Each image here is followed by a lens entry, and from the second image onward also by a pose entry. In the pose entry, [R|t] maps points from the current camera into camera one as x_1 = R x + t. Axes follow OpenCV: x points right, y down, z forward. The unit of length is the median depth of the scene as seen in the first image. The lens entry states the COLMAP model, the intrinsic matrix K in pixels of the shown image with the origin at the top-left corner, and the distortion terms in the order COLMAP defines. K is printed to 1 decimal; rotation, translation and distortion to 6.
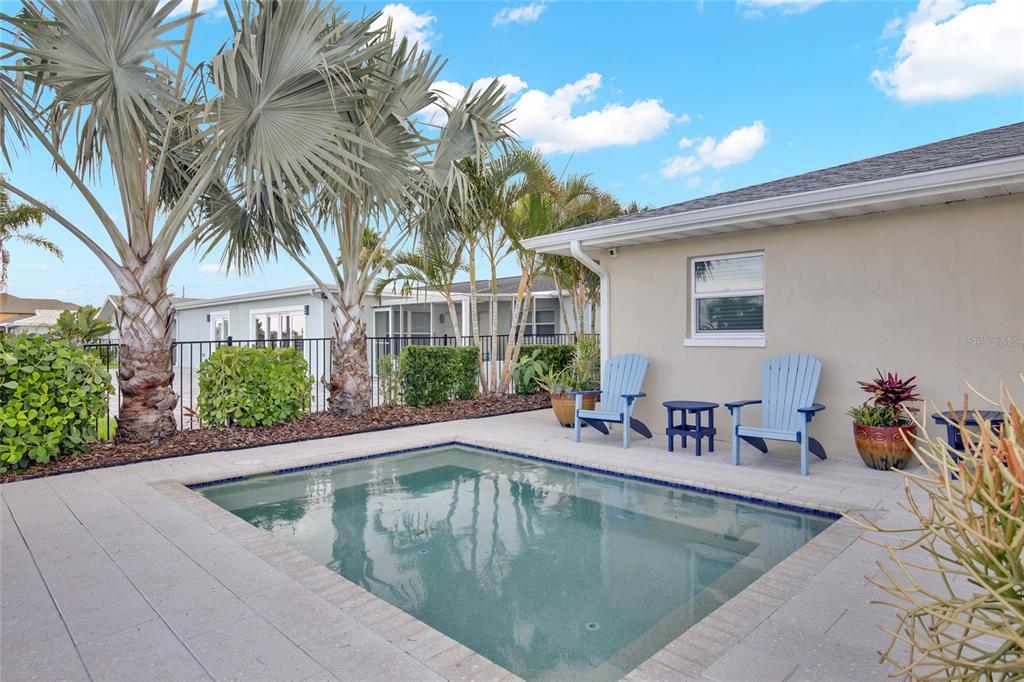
lens RADIAL K [[462.9, 0, 503.7], [0, 462.9, 341.7], [0, 0, 1]] dist [-0.040354, 0.008235]
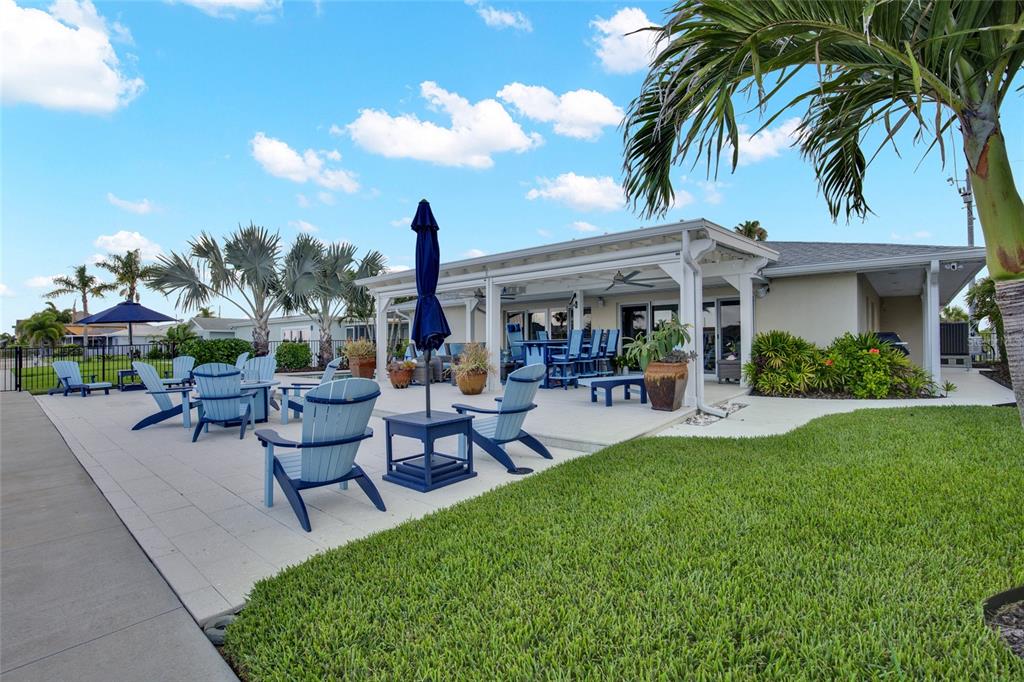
lens RADIAL K [[462.9, 0, 503.7], [0, 462.9, 341.7], [0, 0, 1]] dist [-0.040354, 0.008235]
pose [[0.999948, -0.000912, -0.010178, 0.830231], [0.000705, 0.999792, -0.020391, 0.062611], [0.010195, 0.020383, 0.999740, -1.915168]]
